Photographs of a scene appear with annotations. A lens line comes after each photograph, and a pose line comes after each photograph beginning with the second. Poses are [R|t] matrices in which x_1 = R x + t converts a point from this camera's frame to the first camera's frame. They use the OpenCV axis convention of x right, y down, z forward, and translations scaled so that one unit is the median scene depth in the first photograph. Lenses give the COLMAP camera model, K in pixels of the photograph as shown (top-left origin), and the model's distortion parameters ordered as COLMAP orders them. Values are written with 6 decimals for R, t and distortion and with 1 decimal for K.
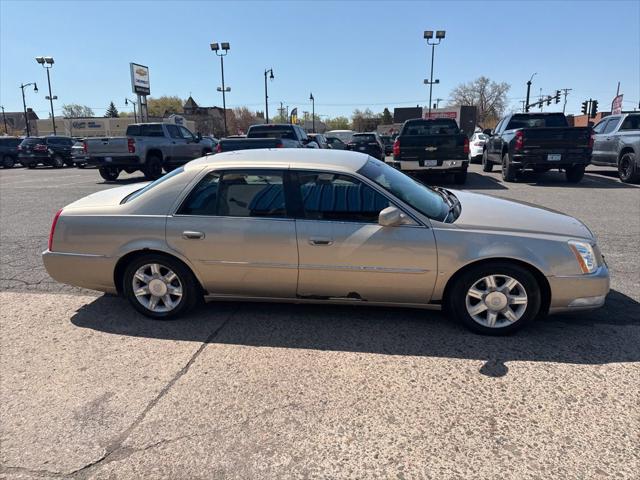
lens RADIAL K [[445.8, 0, 322.1], [0, 445.8, 242.6], [0, 0, 1]] dist [0.032386, -0.038406]
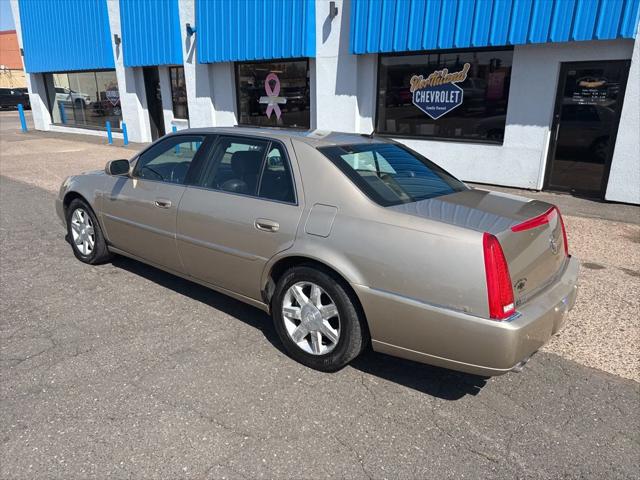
lens RADIAL K [[452.0, 0, 317.9], [0, 452.0, 236.8], [0, 0, 1]] dist [0.036841, -0.040851]
pose [[-0.864257, -0.141930, 0.482613, -0.533319], [0.123539, 0.870112, 0.477120, -0.393674], [-0.487645, 0.471976, -0.734466, 1.567296]]
